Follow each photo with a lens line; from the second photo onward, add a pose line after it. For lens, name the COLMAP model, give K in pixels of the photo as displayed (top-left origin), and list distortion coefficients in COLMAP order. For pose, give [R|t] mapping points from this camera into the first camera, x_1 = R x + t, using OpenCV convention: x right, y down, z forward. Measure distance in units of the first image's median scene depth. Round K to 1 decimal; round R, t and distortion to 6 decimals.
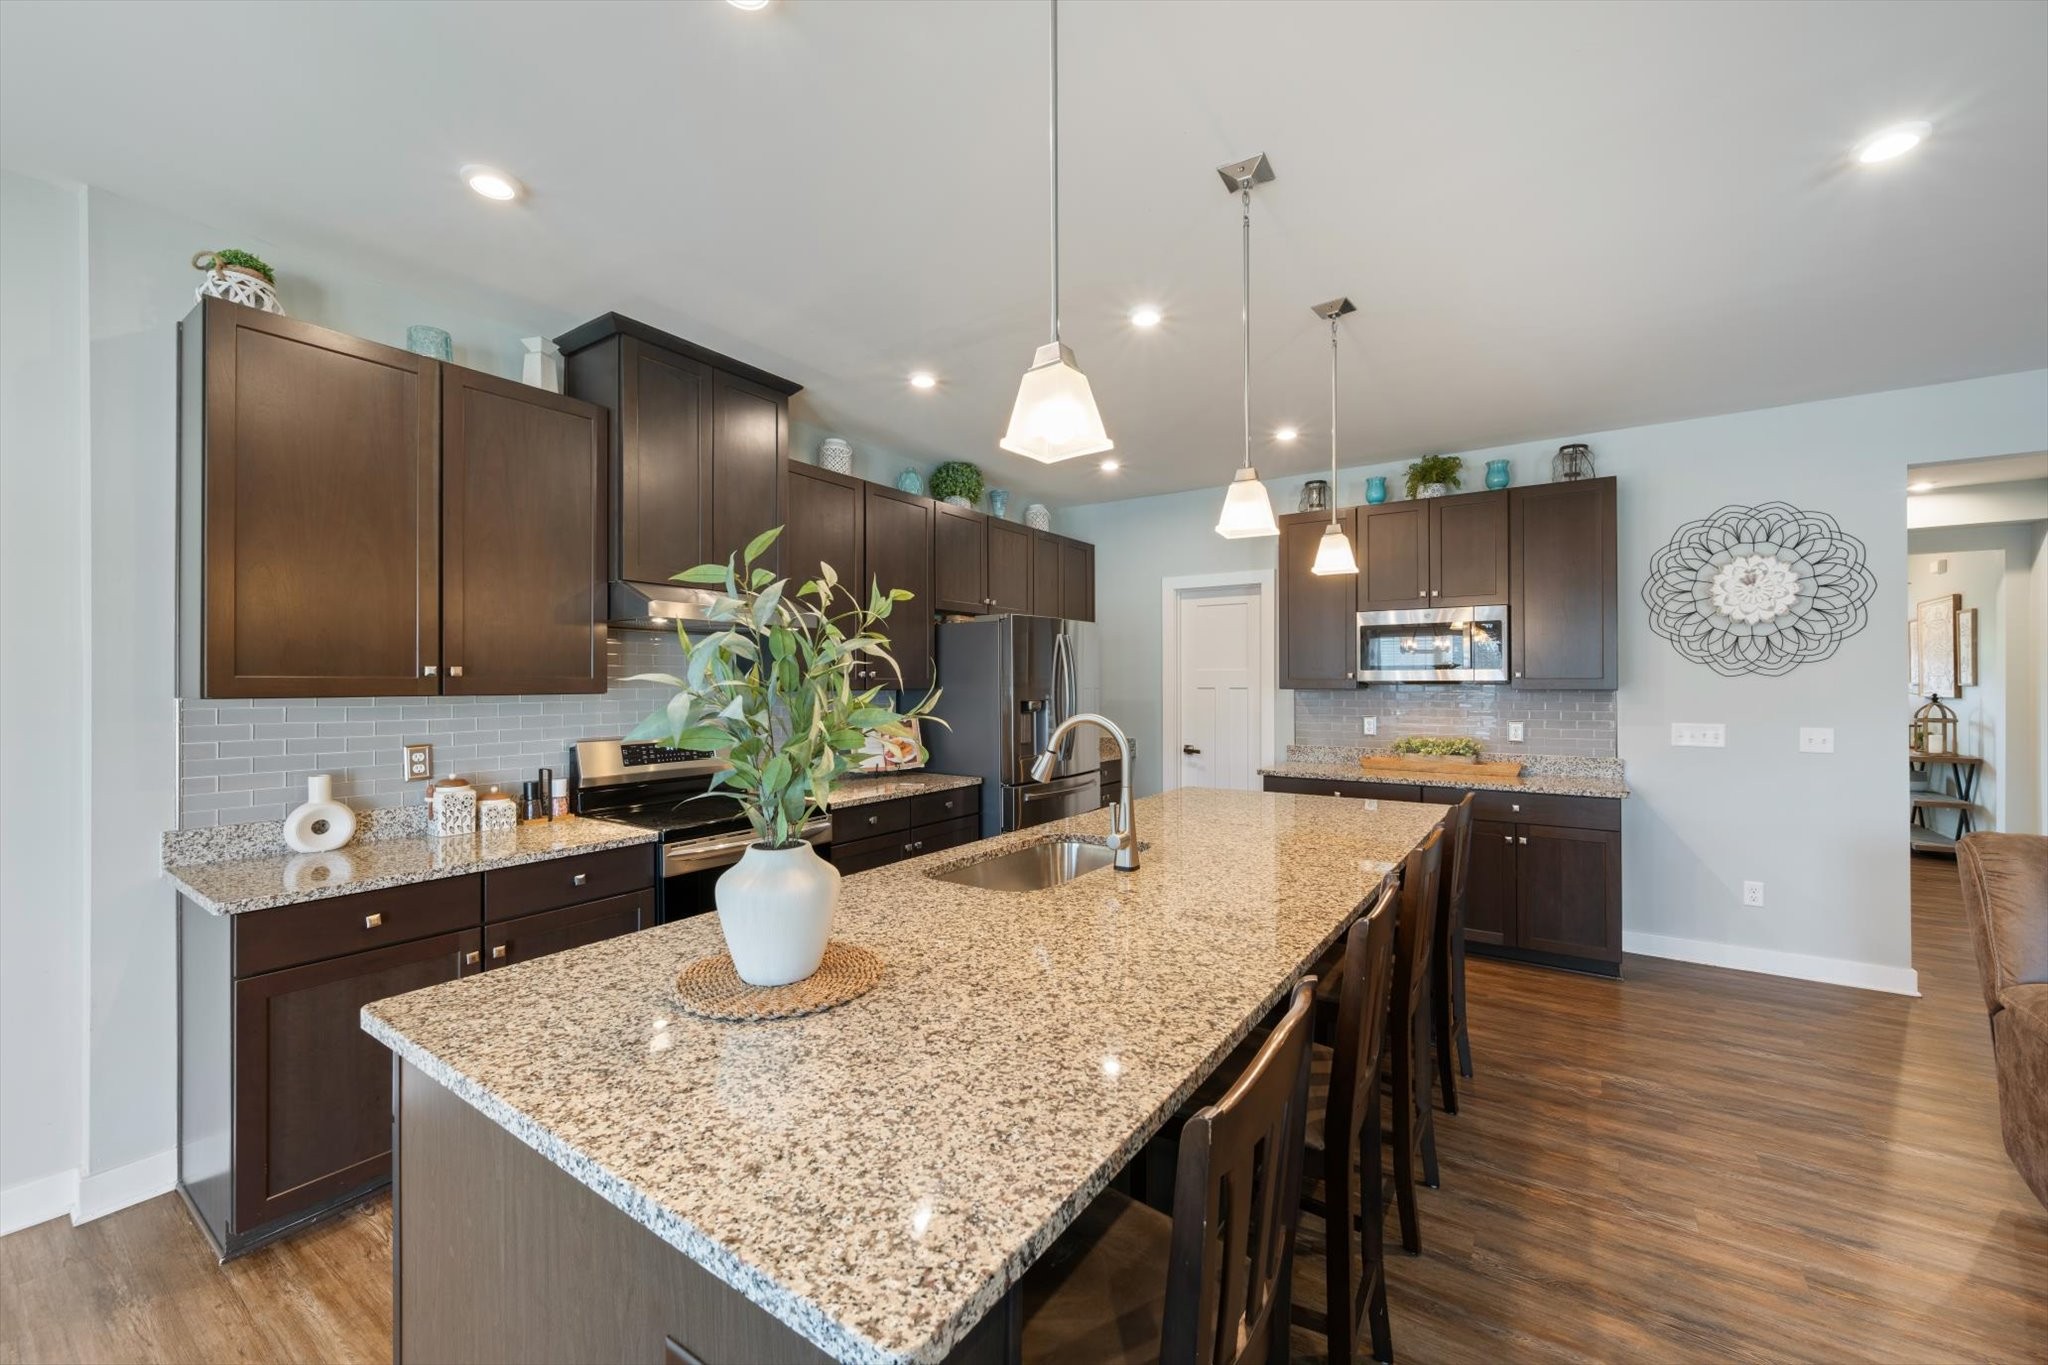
lens RADIAL K [[801.7, 0, 1024.0], [0, 801.7, 682.5], [0, 0, 1]] dist [-0.000726, -0.000117]
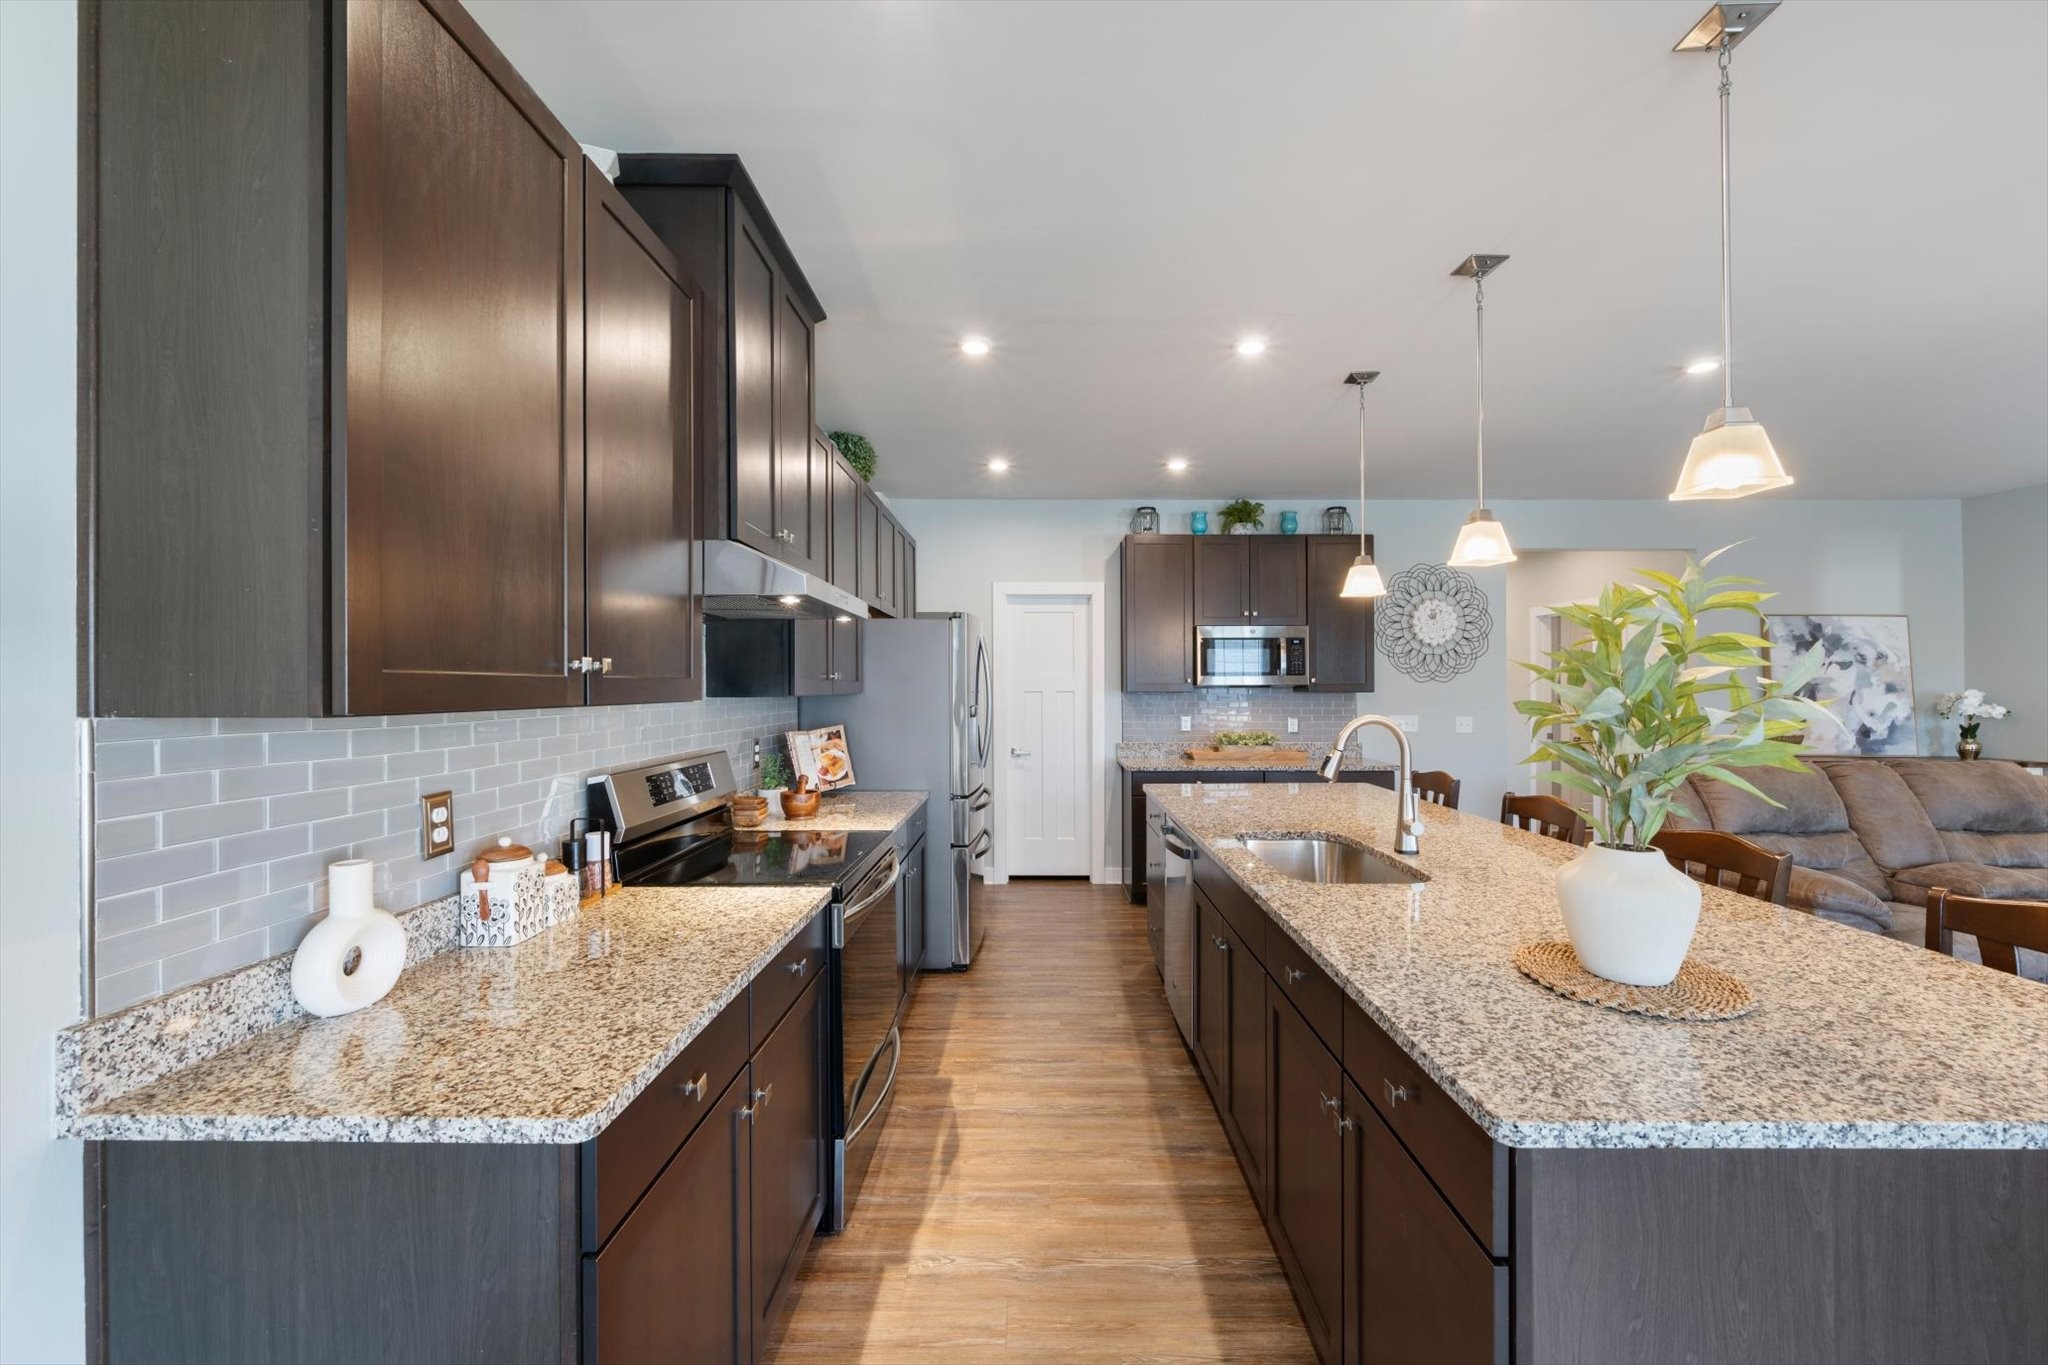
lens RADIAL K [[801.9, 0, 1026.2], [0, 801.9, 692.5], [0, 0, 1]] dist [-0.001585, -0.000064]
pose [[0.826462, -0.003914, 0.562979, -0.525133], [0.000431, 0.999980, 0.006319, 0.001610], [-0.562992, -0.004979, 0.826447, 0.209778]]
